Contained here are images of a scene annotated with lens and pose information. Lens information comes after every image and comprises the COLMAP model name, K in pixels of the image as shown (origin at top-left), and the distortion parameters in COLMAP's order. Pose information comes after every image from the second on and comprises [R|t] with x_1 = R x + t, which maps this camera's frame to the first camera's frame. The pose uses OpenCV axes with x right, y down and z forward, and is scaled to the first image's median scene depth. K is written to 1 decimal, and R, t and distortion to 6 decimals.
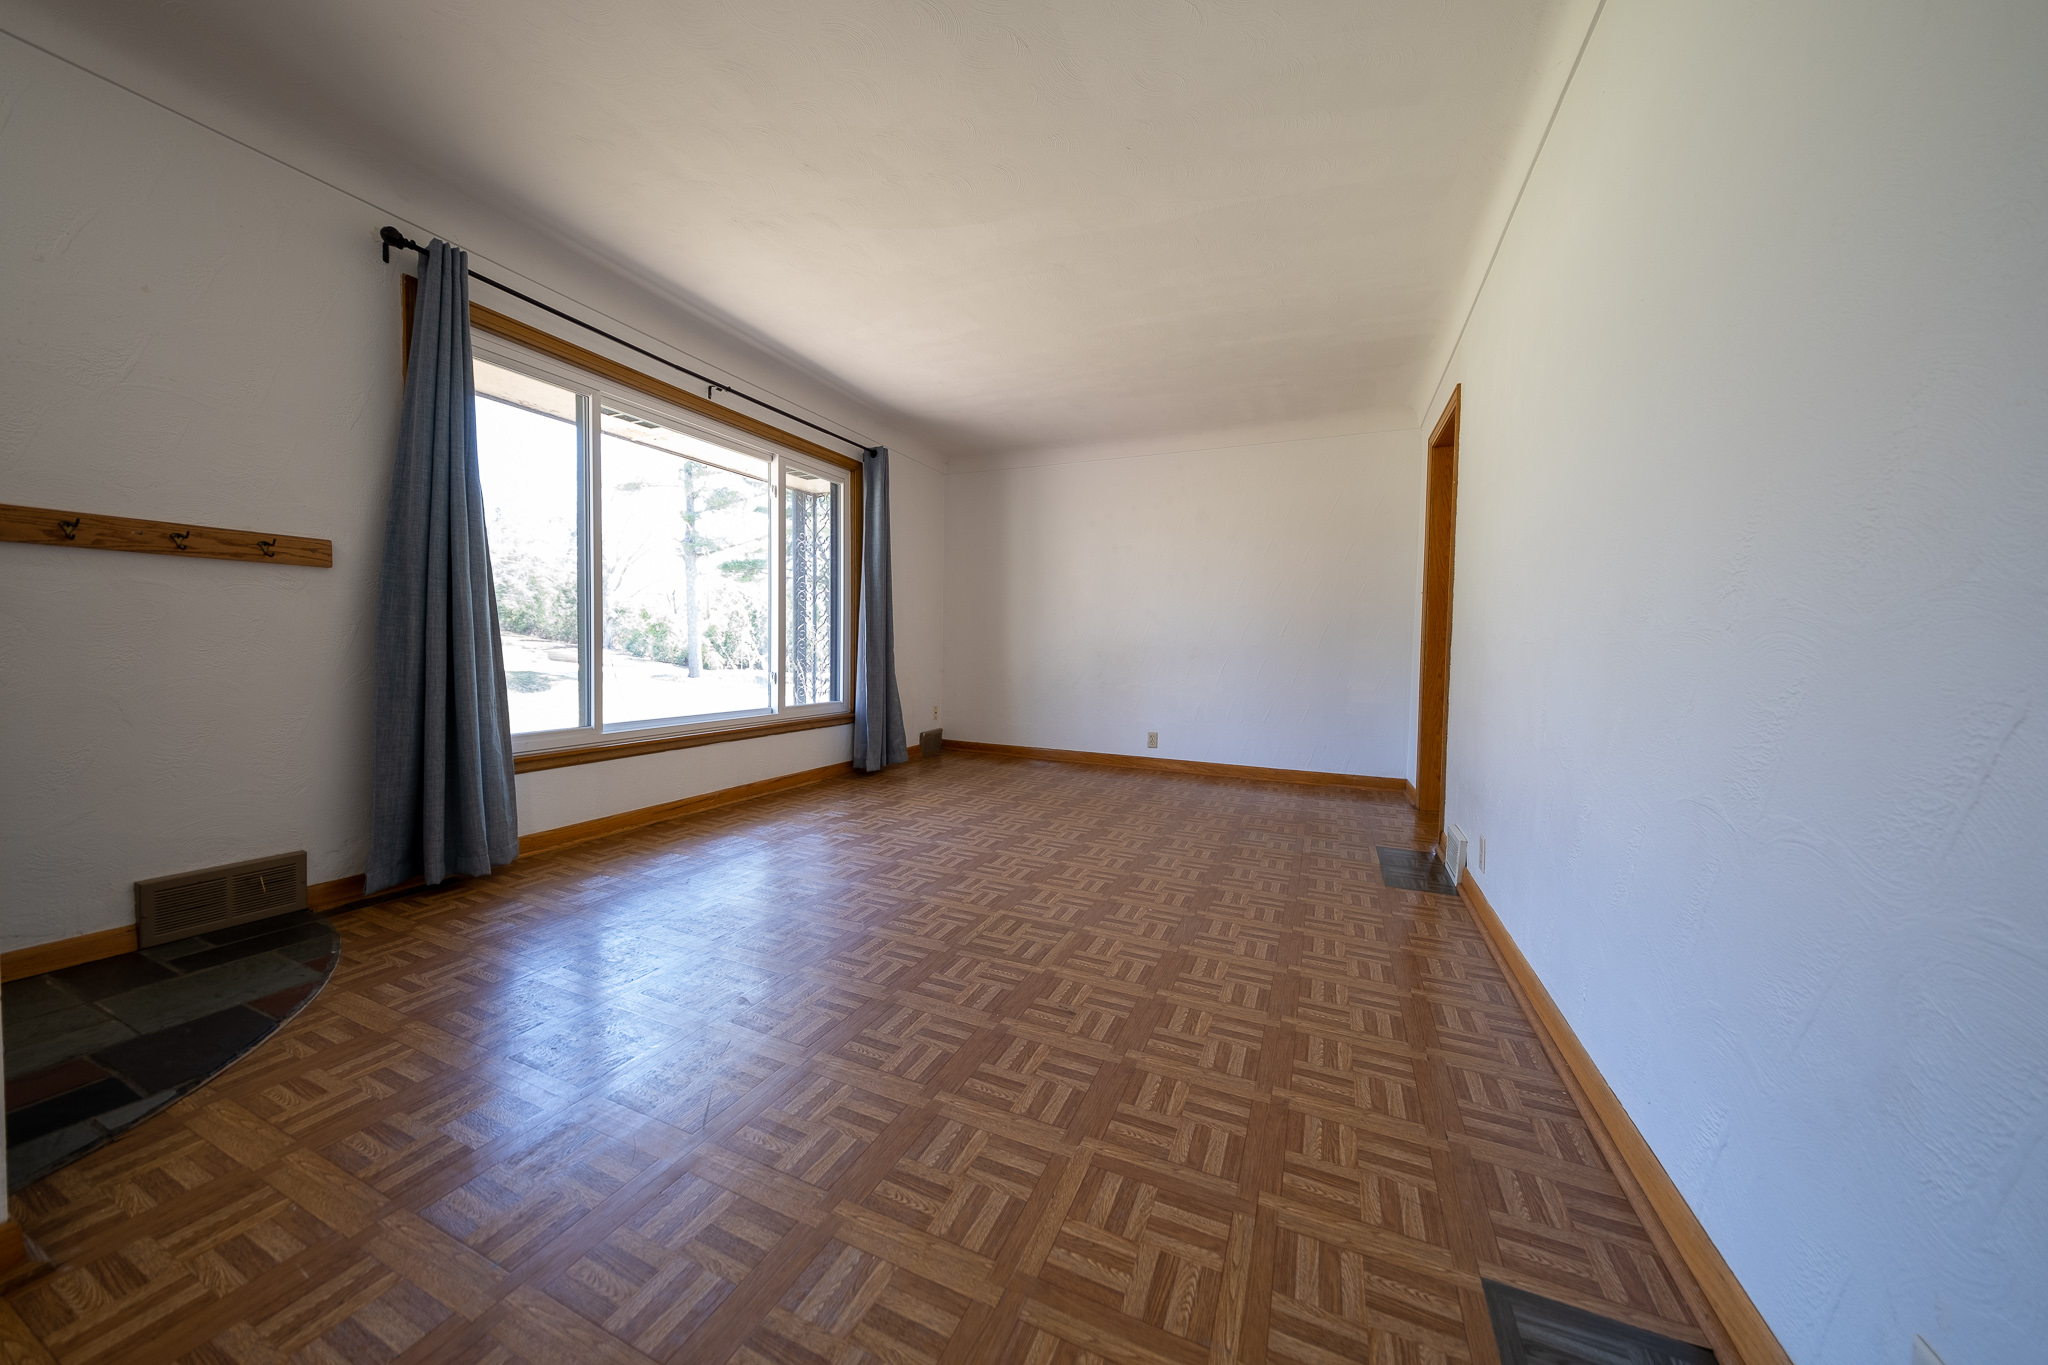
lens RADIAL K [[693.9, 0, 1027.1], [0, 693.9, 644.1], [0, 0, 1]] dist [-0.000123, -0.000011]
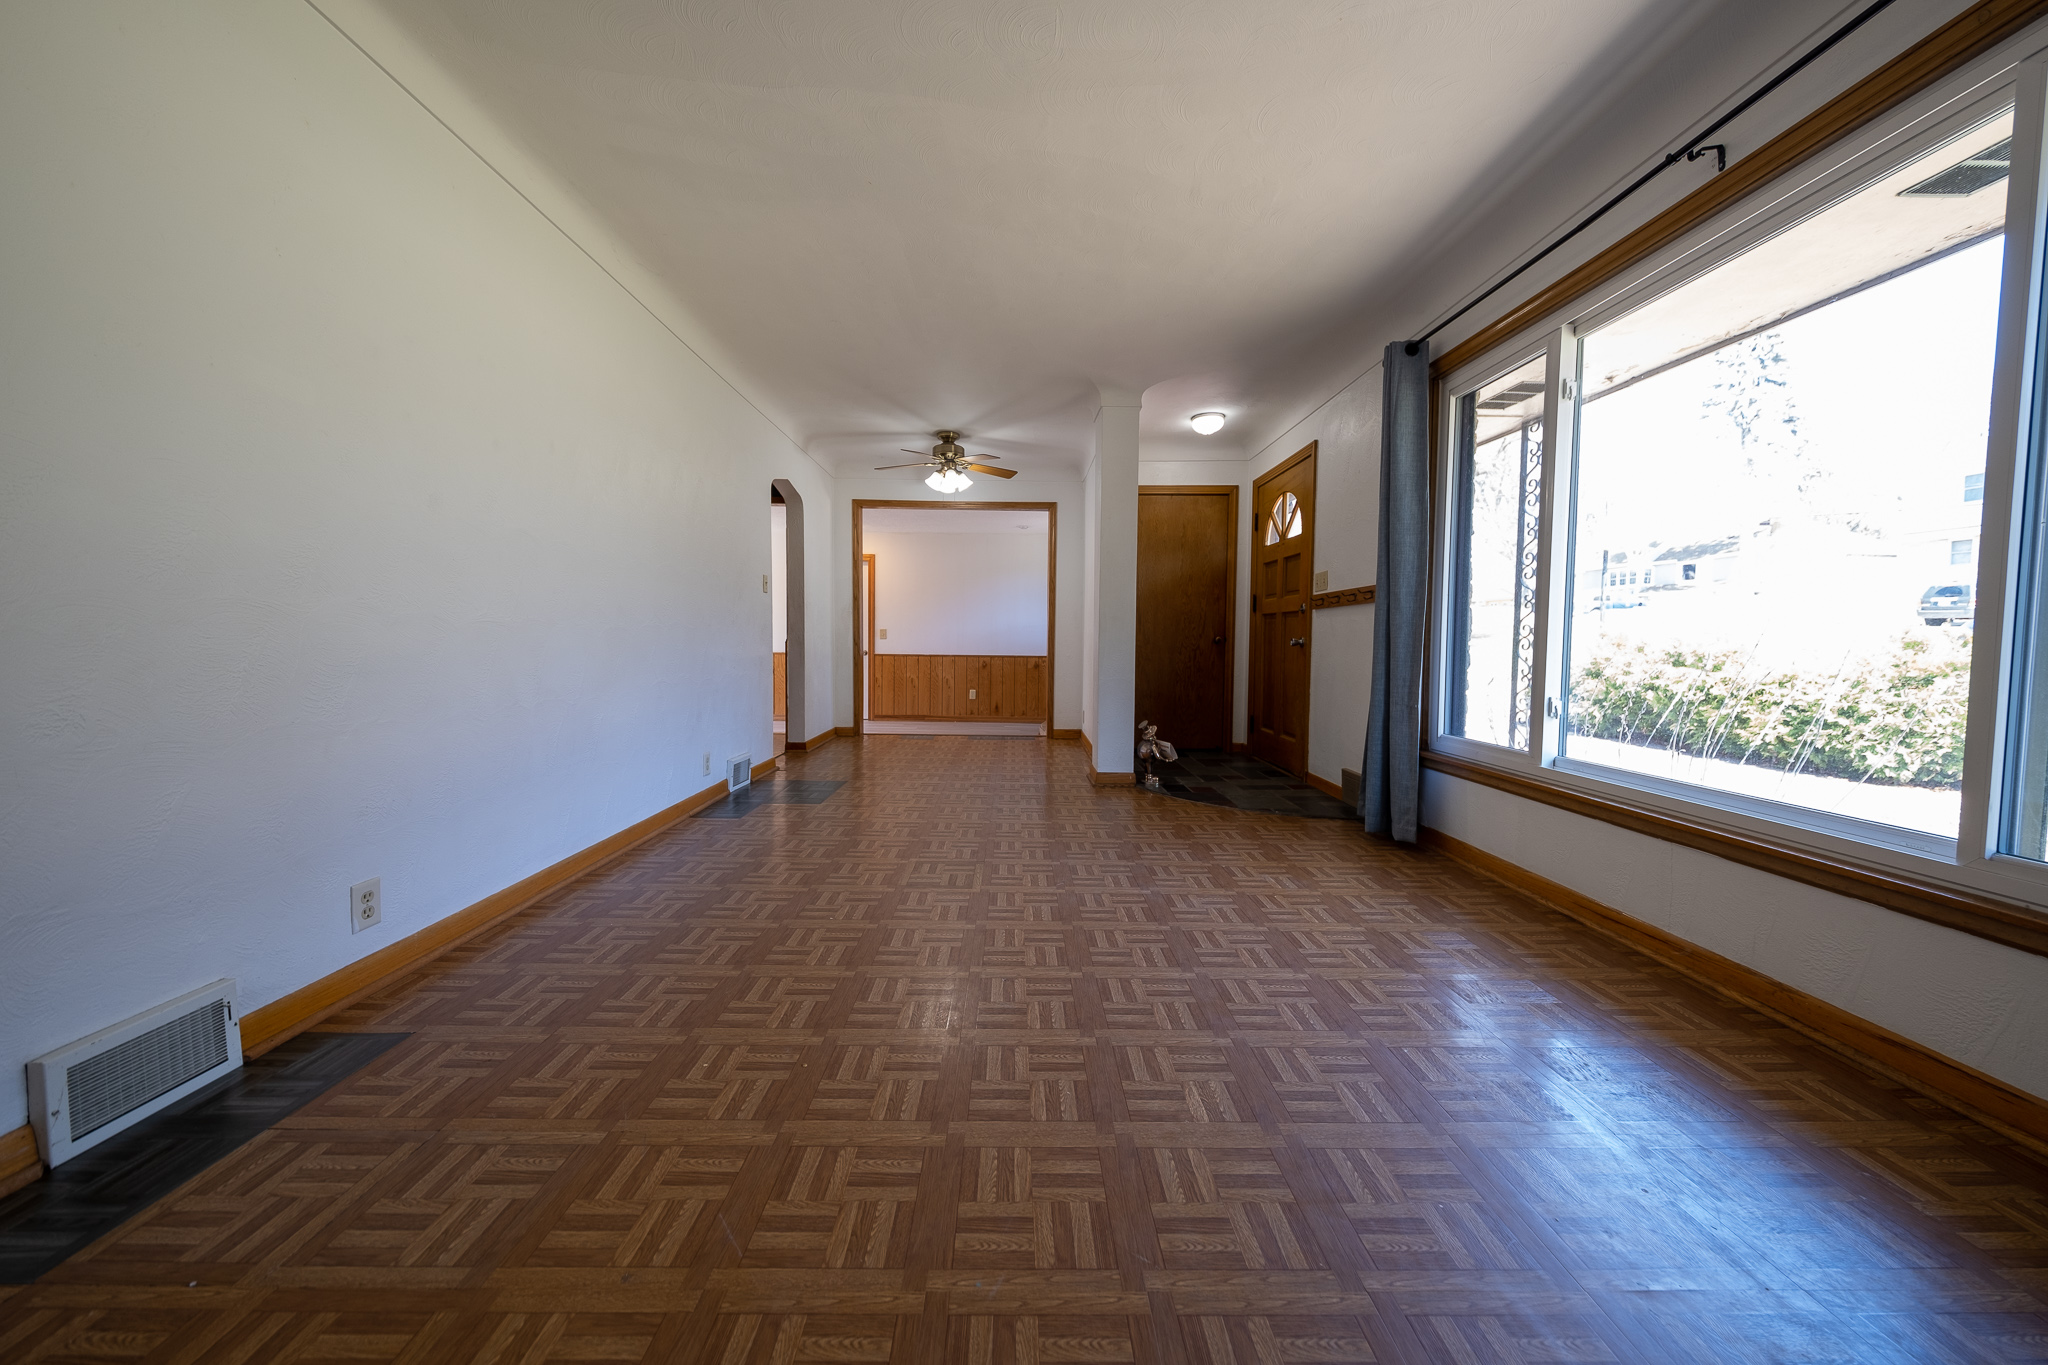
lens RADIAL K [[703.7, 0, 1015.8], [0, 703.7, 653.8], [0, 0, 1]] dist [0.016466, -0.000106]
pose [[-0.920018, -0.017392, -0.391489, 0.277223], [-0.021995, 0.999732, 0.007277, 0.012102], [0.391258, 0.015306, -0.920154, 1.660197]]
